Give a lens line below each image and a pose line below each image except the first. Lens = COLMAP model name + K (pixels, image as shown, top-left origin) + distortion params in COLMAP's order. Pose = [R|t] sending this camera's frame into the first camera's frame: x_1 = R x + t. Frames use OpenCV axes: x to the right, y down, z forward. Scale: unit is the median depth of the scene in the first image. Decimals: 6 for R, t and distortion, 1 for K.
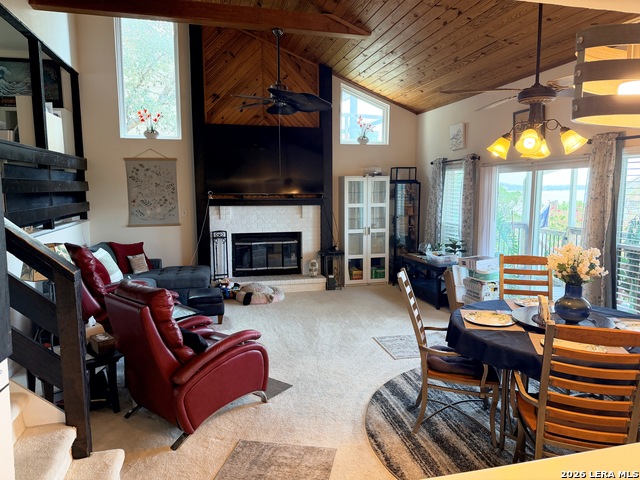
lens RADIAL K [[447.0, 0, 318.7], [0, 447.0, 240.0], [0, 0, 1]] dist [0.061489, -0.086991]
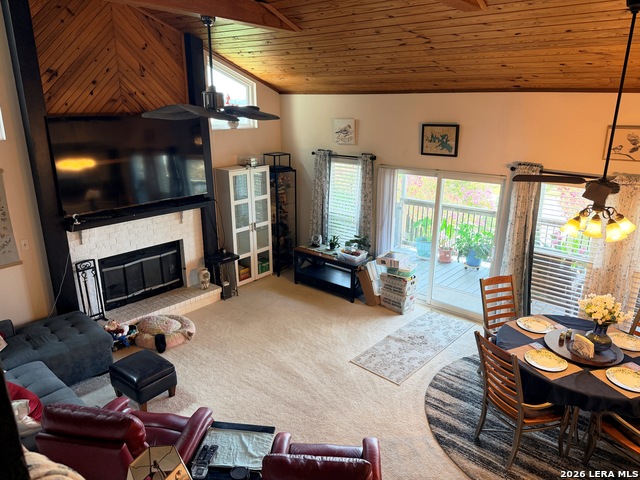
lens RADIAL K [[447.0, 0, 323.9], [0, 447.0, 237.0], [0, 0, 1]] dist [0.061489, -0.086991]
pose [[0.808398, -0.160374, 0.566368, -0.314454], [0.058244, 0.979241, 0.194151, -0.178608], [-0.585748, -0.123963, 0.800957, 0.172745]]
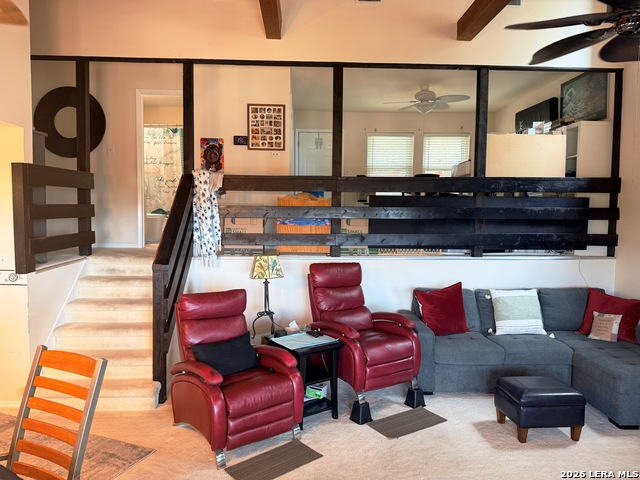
lens RADIAL K [[447.0, 0, 321.0], [0, 447.0, 244.2], [0, 0, 1]] dist [0.061489, -0.086991]
pose [[-0.190440, 0.064980, -0.979546, 0.310894], [-0.120008, 0.988782, 0.088924, -0.071731], [0.974336, 0.134488, -0.180506, 0.617011]]
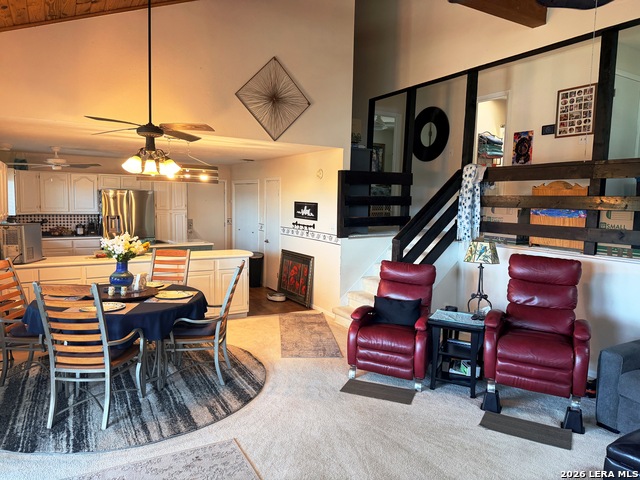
lens RADIAL K [[447.0, 0, 326.0], [0, 447.0, 243.1], [0, 0, 1]] dist [0.061489, -0.086991]
pose [[-0.956493, 0.006118, -0.291691, 0.141745], [-0.055538, 0.977681, 0.202623, -0.111605], [0.286420, 0.210007, -0.934805, 0.980057]]
